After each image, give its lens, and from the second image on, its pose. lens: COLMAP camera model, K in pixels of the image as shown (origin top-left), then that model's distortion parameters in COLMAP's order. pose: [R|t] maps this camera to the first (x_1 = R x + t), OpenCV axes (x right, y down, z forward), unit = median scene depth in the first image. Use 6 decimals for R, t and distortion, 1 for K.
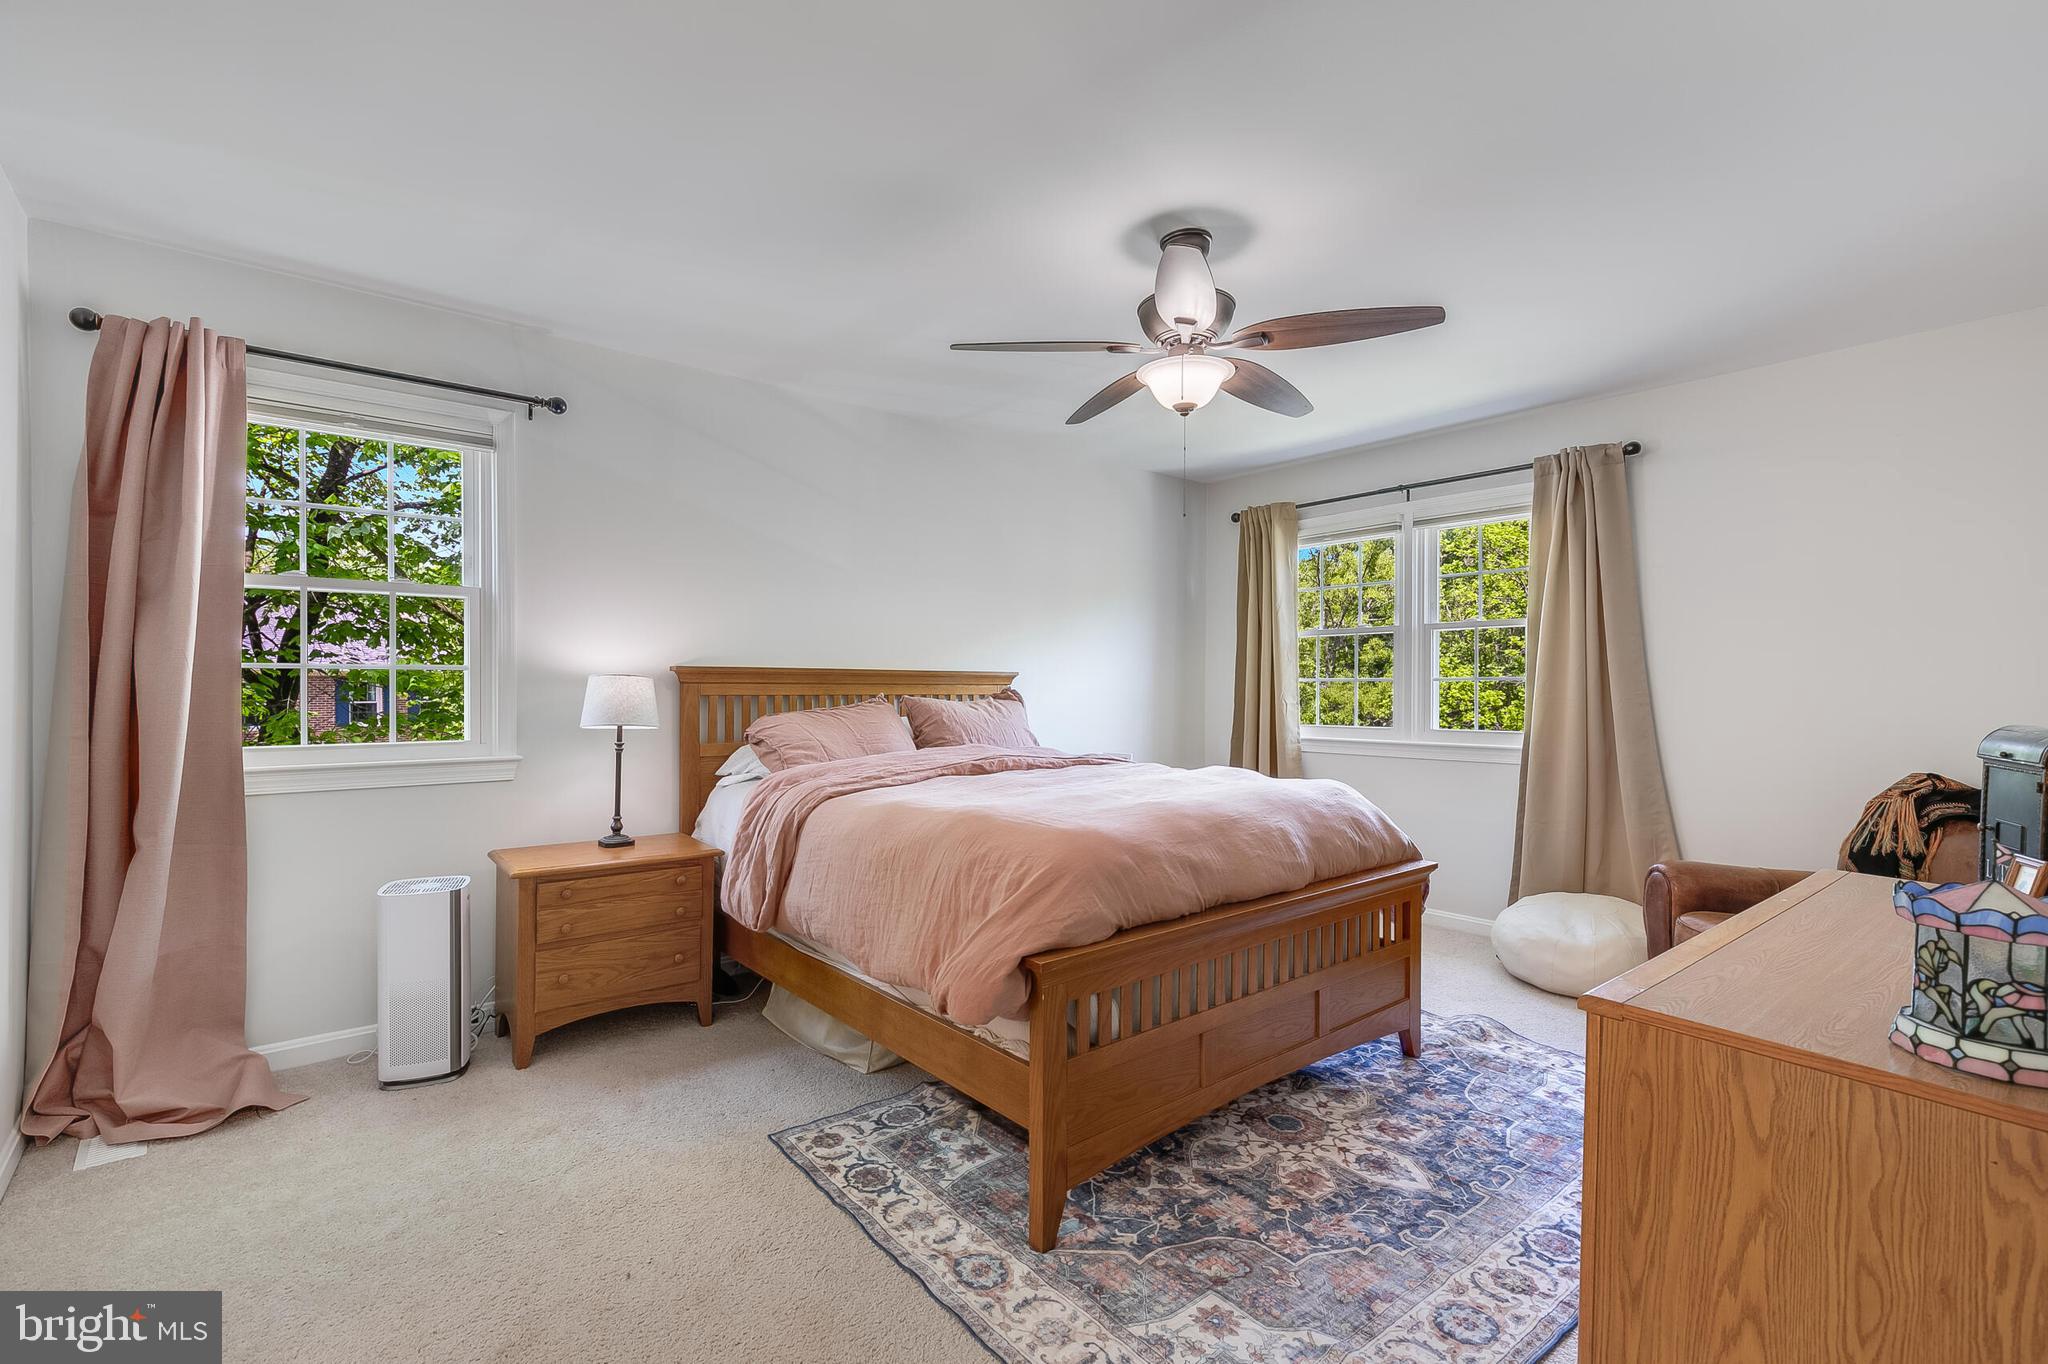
lens RADIAL K [[918.0, 0, 1033.6], [0, 918.0, 687.6], [0, 0, 1]] dist [0.007096, 0.001135]
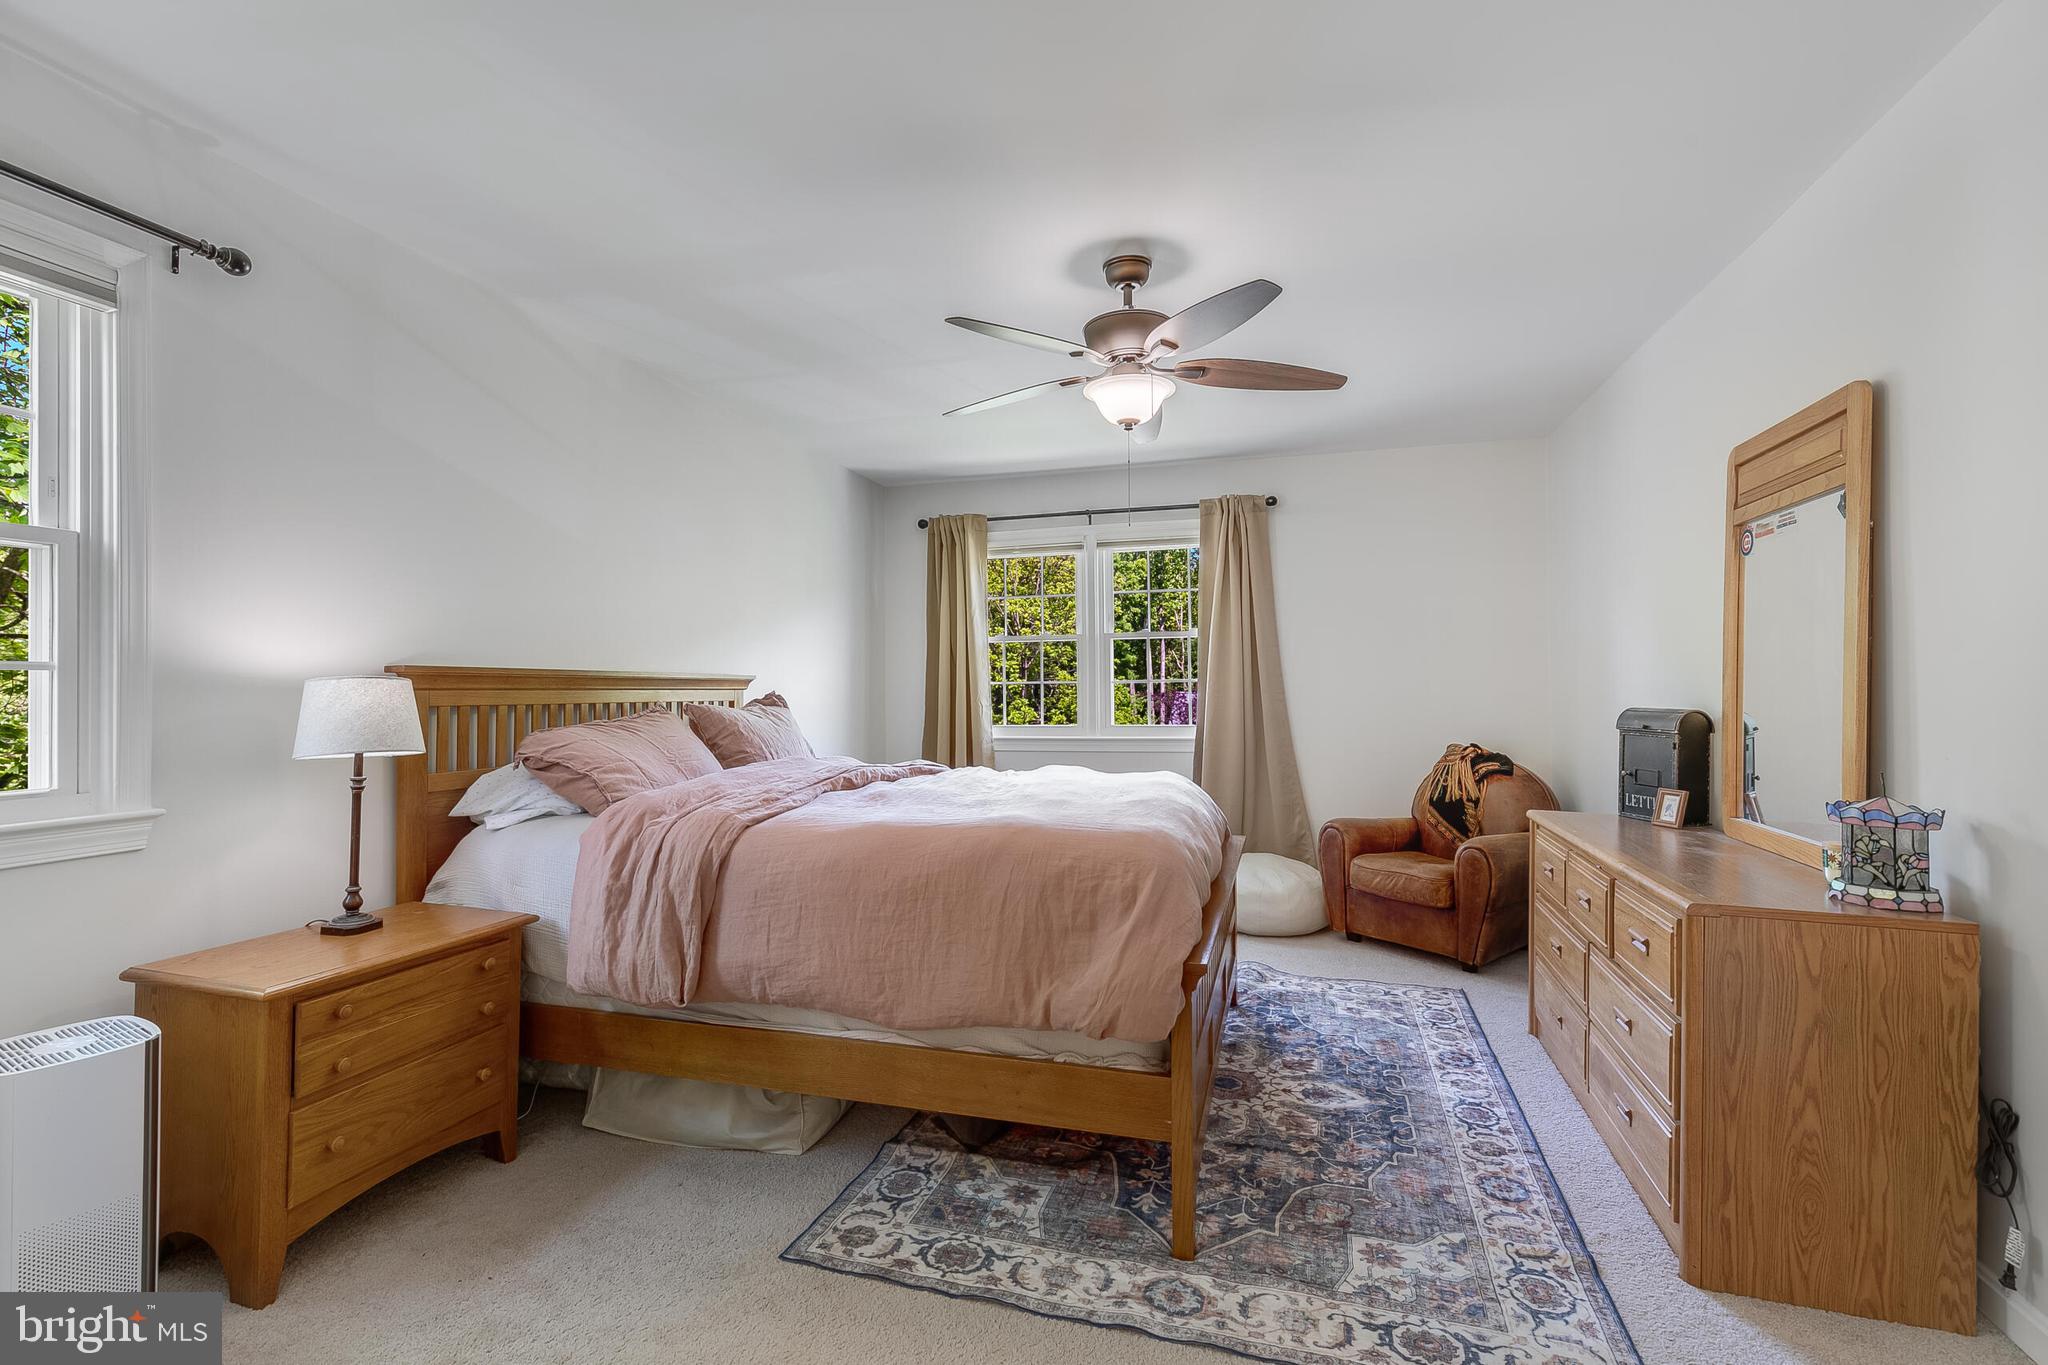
lens RADIAL K [[918.0, 0, 1023.9], [0, 918.0, 671.7], [0, 0, 1]] dist [0.007096, 0.001135]
pose [[0.832257, 0.002907, 0.554382, -0.602461], [0.009285, 0.999773, -0.019181, -0.000711], [-0.554312, 0.021111, 0.832041, 0.229359]]
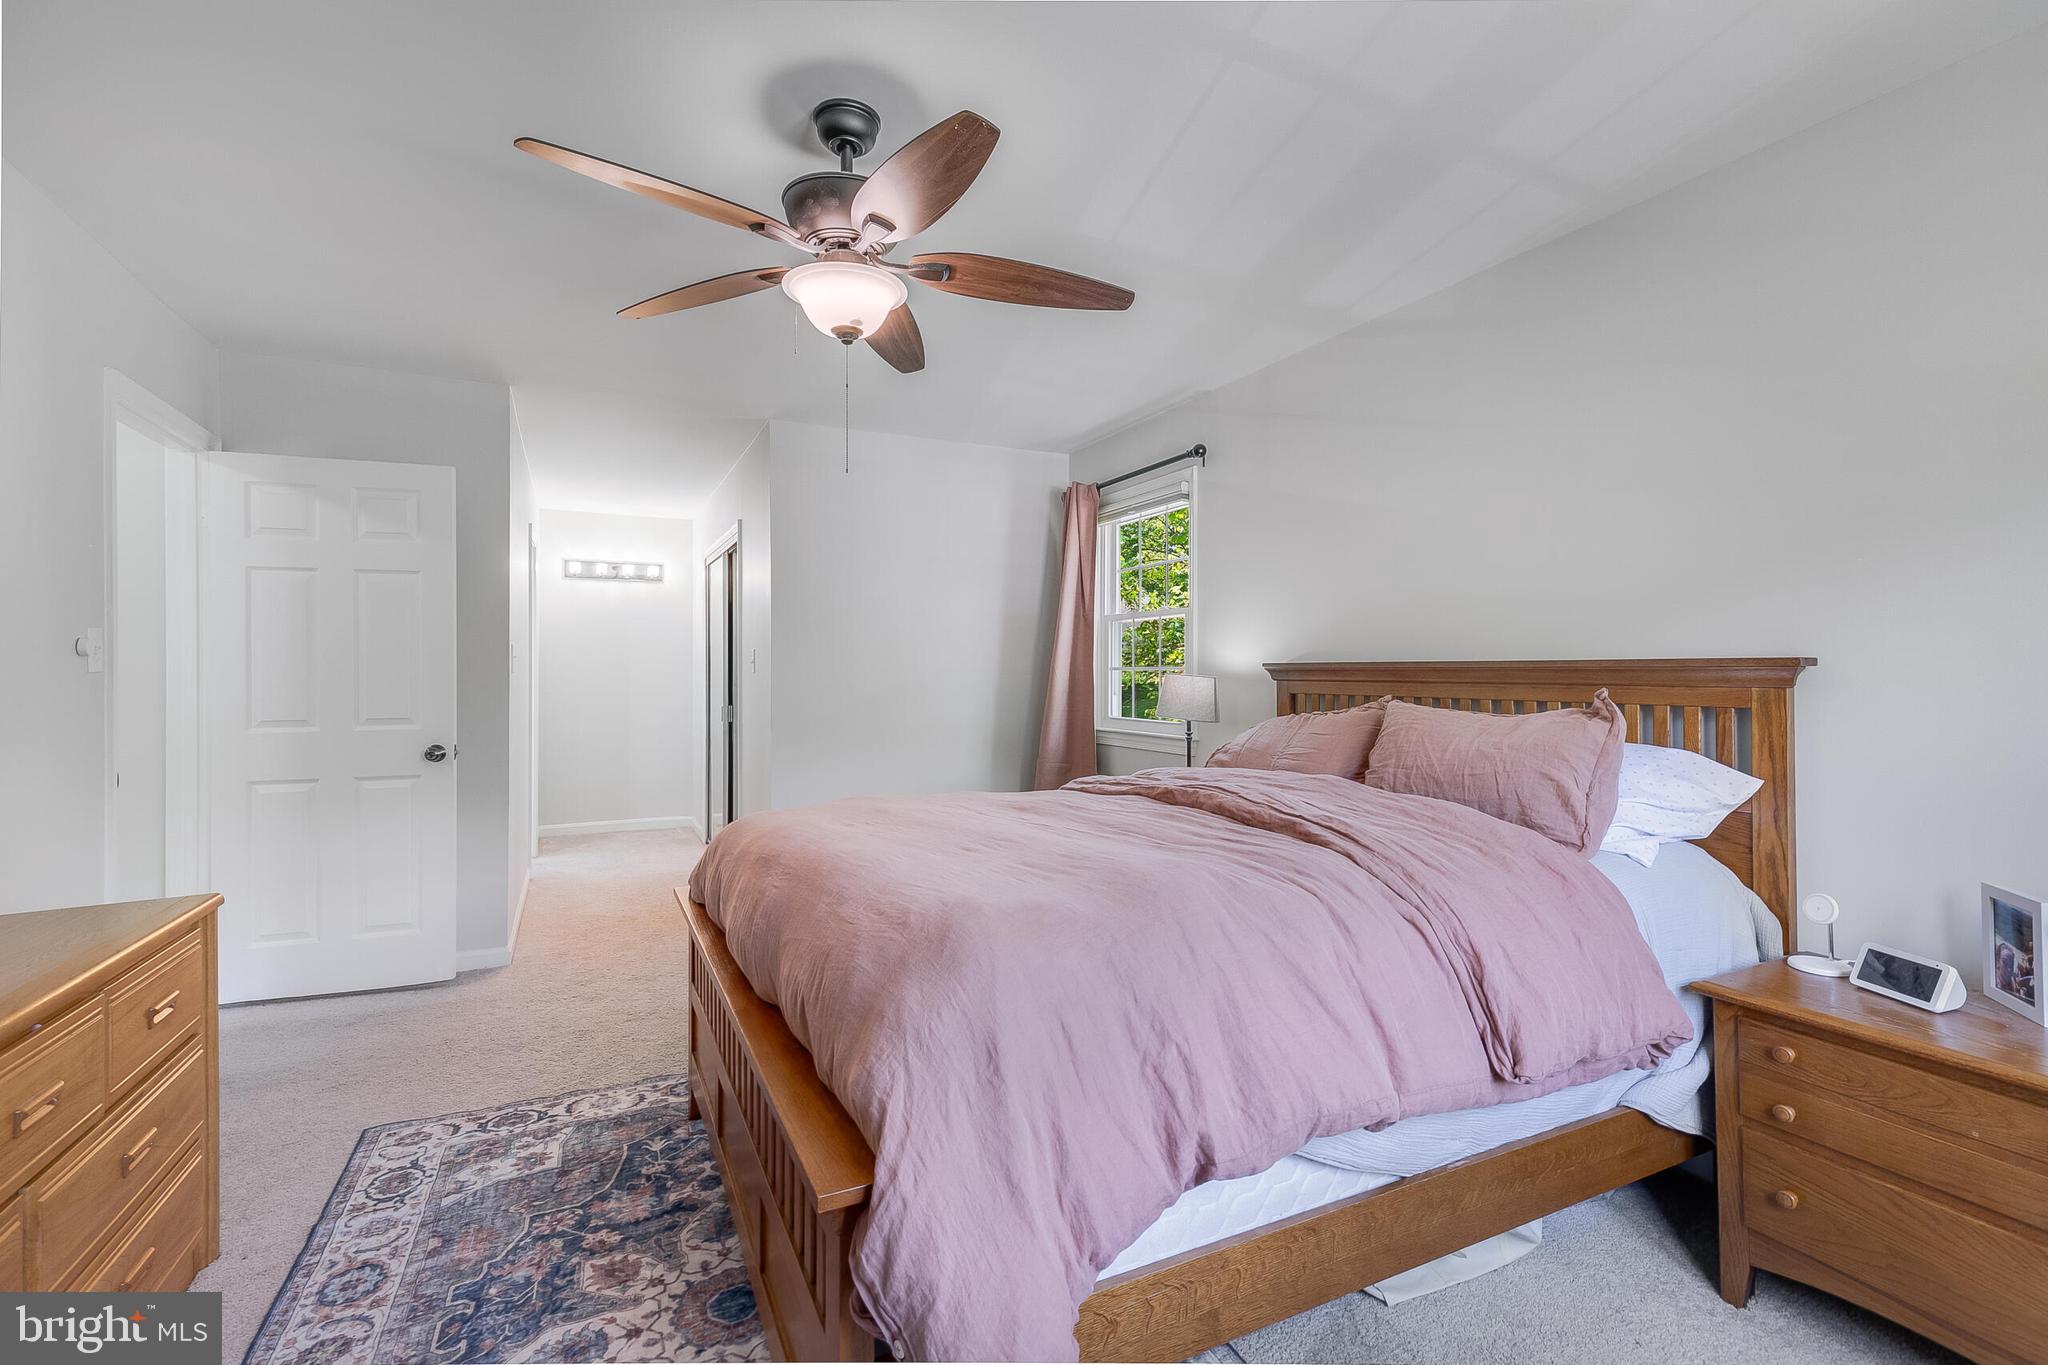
lens RADIAL K [[918.0, 0, 1025.1], [0, 918.0, 668.5], [0, 0, 1]] dist [0.007096, 0.001135]
pose [[-0.241412, -0.006428, -0.970401, 1.019371], [-0.009856, 0.999943, -0.004172, -0.018978], [0.970373, 0.008557, -0.241462, 1.545935]]
